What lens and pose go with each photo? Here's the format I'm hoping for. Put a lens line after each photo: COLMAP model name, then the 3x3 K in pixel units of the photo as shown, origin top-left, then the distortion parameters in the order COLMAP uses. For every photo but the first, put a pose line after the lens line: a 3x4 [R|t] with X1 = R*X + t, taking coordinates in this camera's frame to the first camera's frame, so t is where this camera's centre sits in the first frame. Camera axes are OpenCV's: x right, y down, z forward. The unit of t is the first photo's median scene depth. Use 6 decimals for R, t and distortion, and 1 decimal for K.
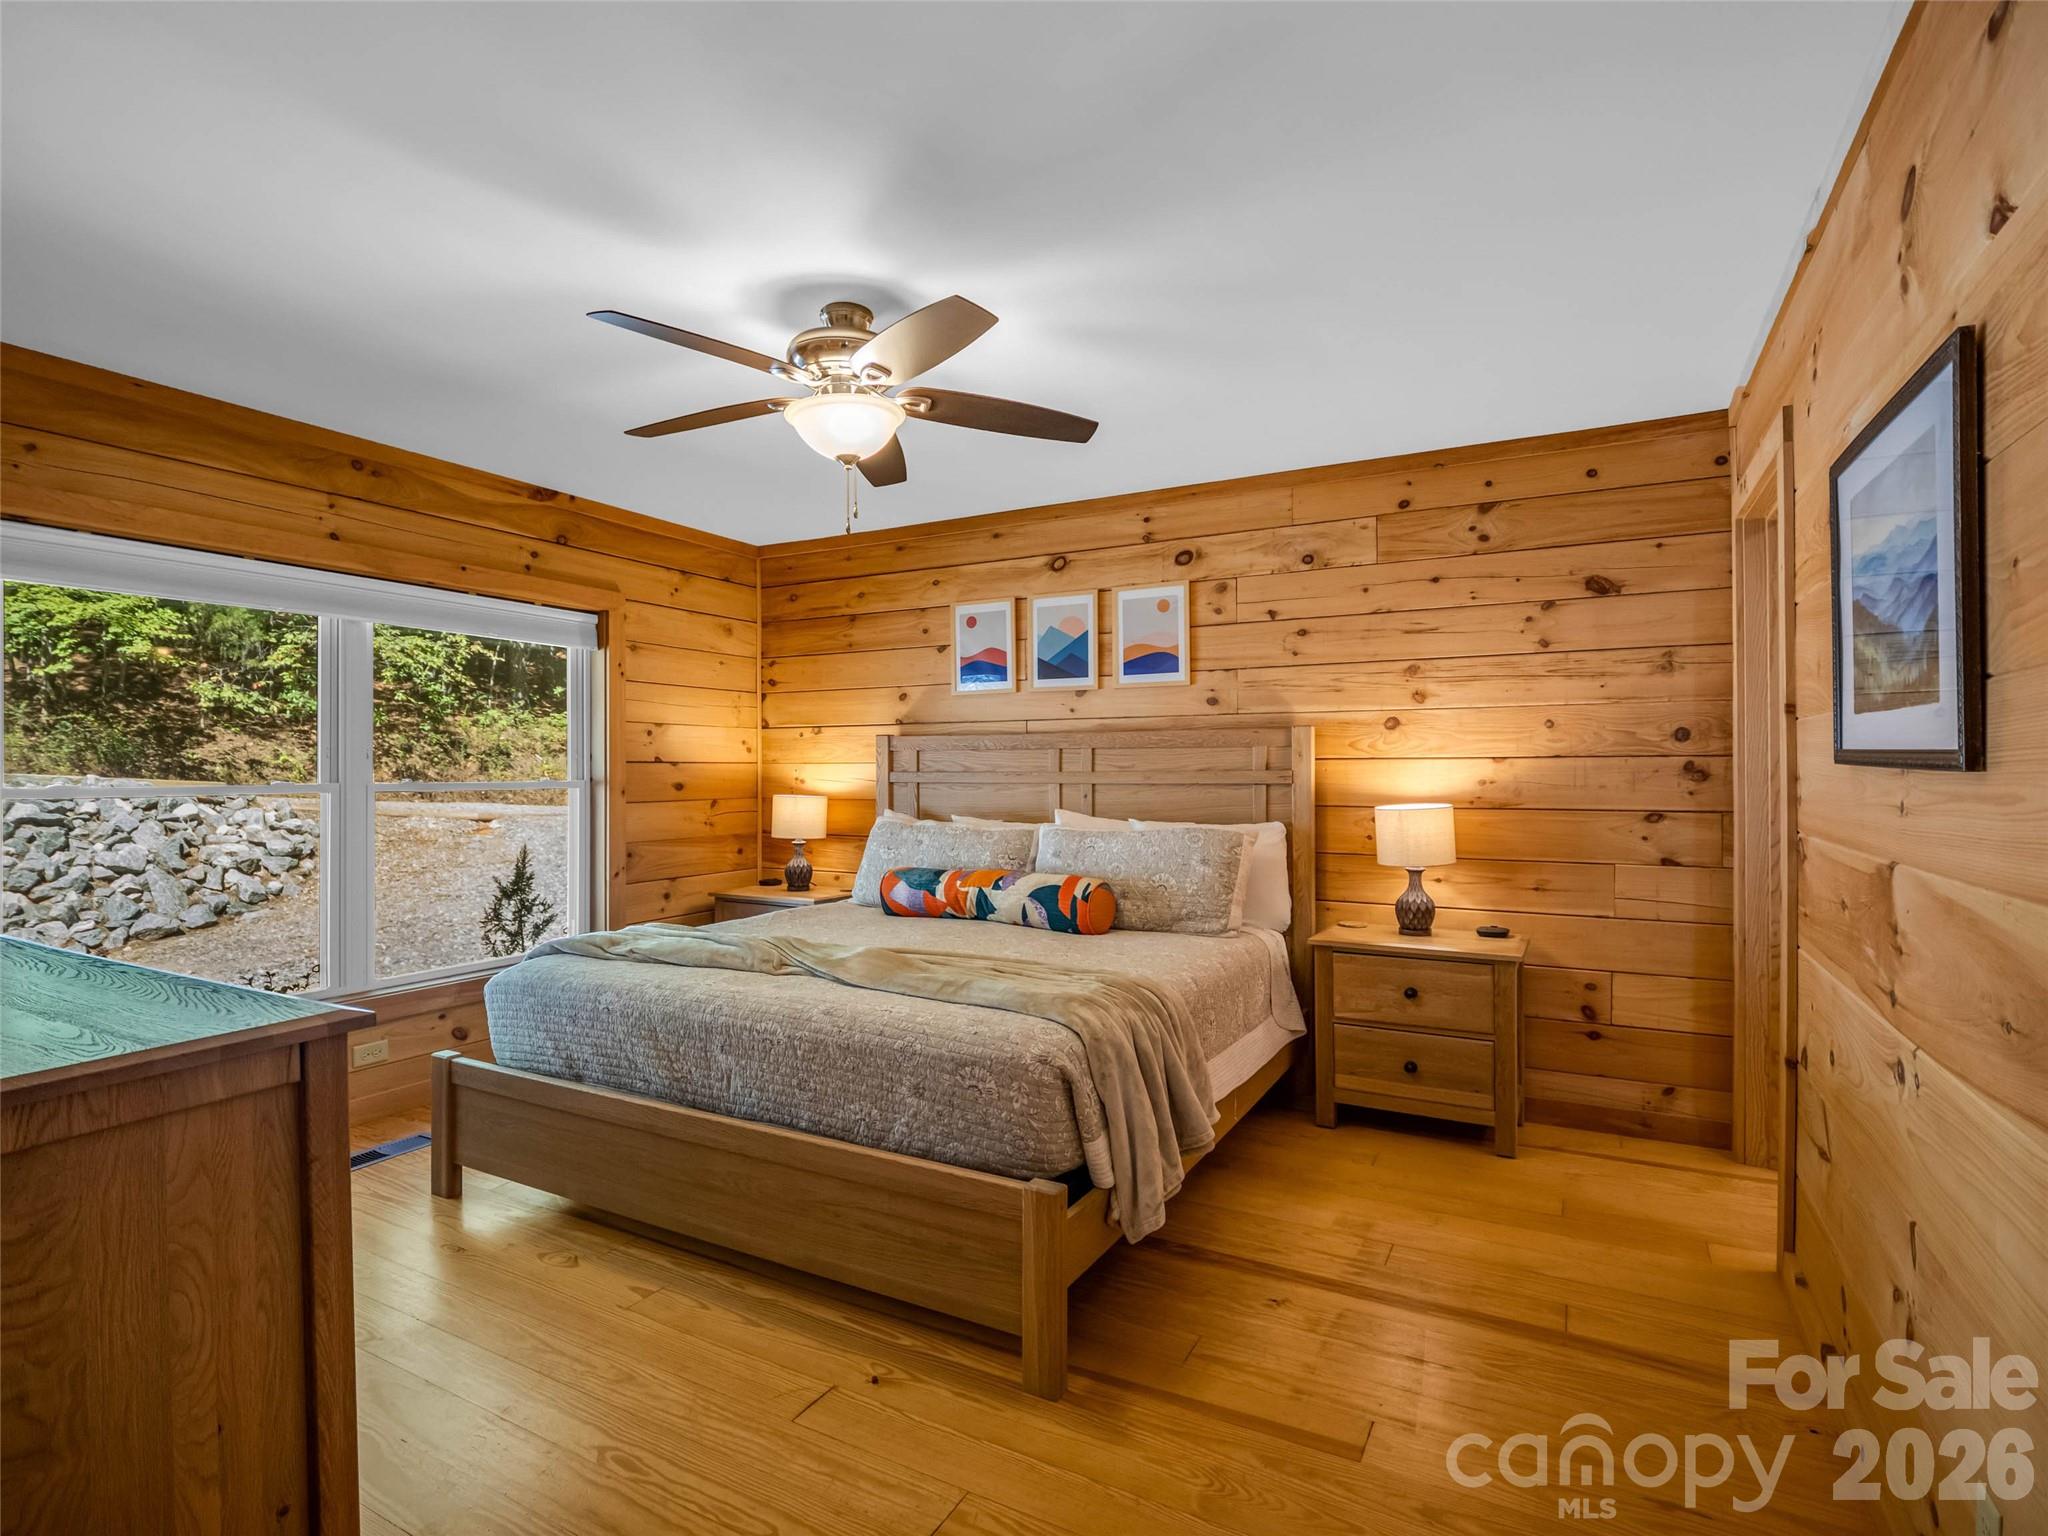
lens RADIAL K [[990.8, 0, 1017.9], [0, 990.8, 766.6], [0, 0, 1]] dist [-0.008108, -0.006601]
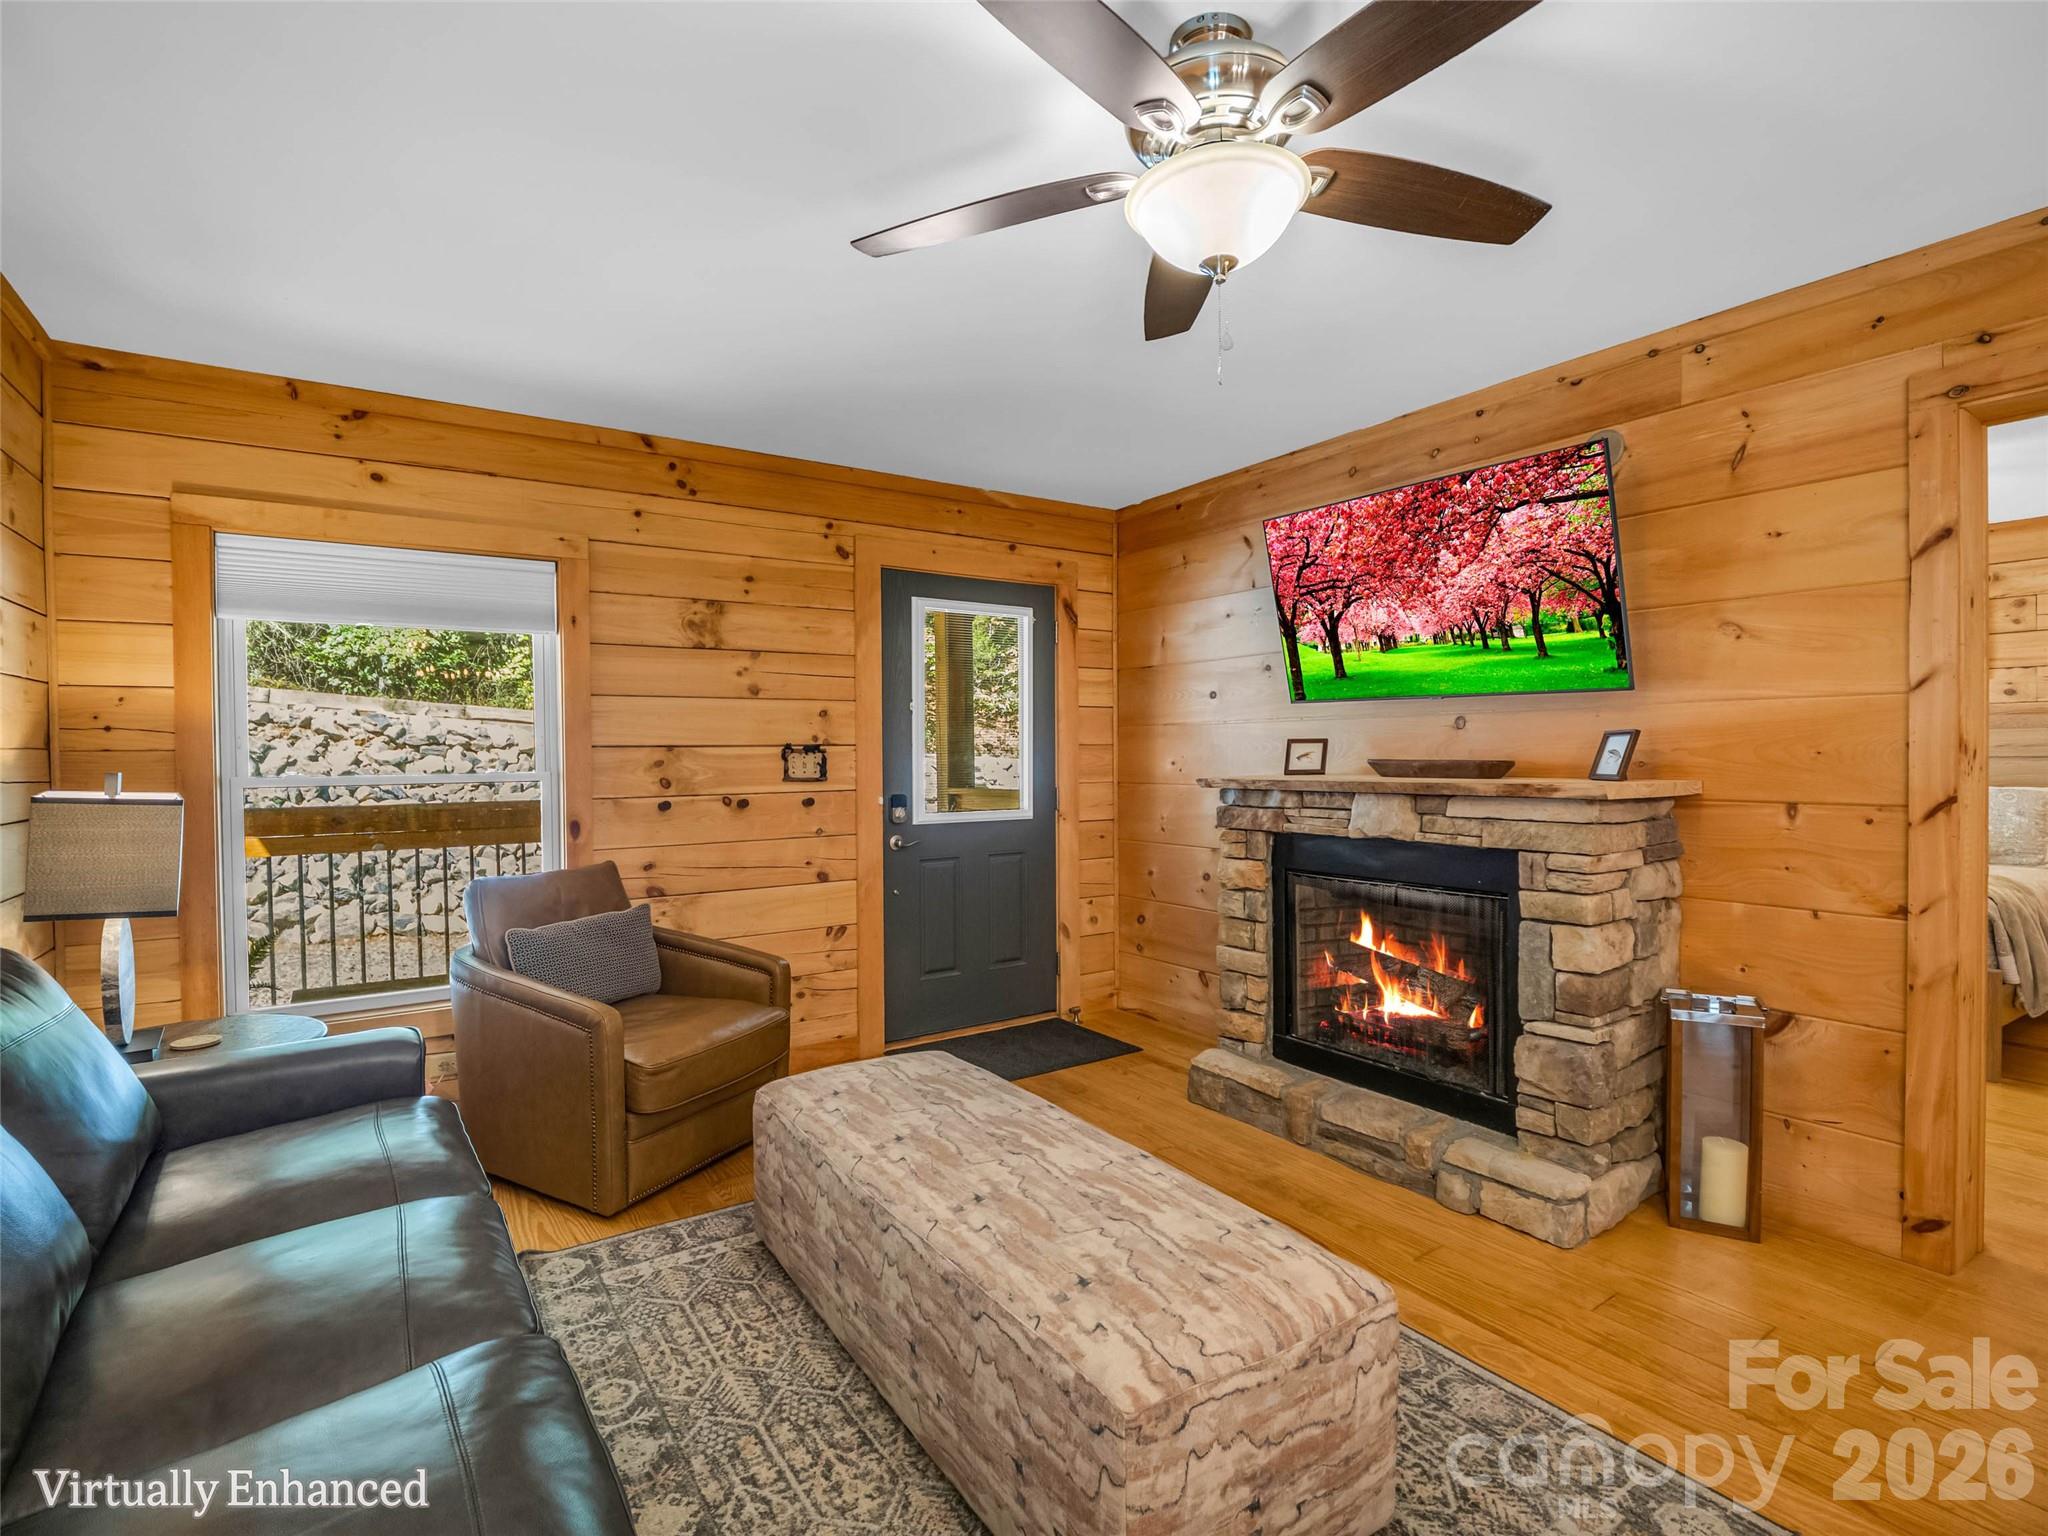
lens RADIAL K [[990.8, 0, 1017.9], [0, 990.8, 766.6], [0, 0, 1]] dist [-0.008108, -0.006601]
pose [[0.889390, 0.003114, -0.457139, -0.422838], [0.006821, 0.999775, 0.020081, -0.004417], [0.457099, -0.020978, 0.889168, -0.815909]]
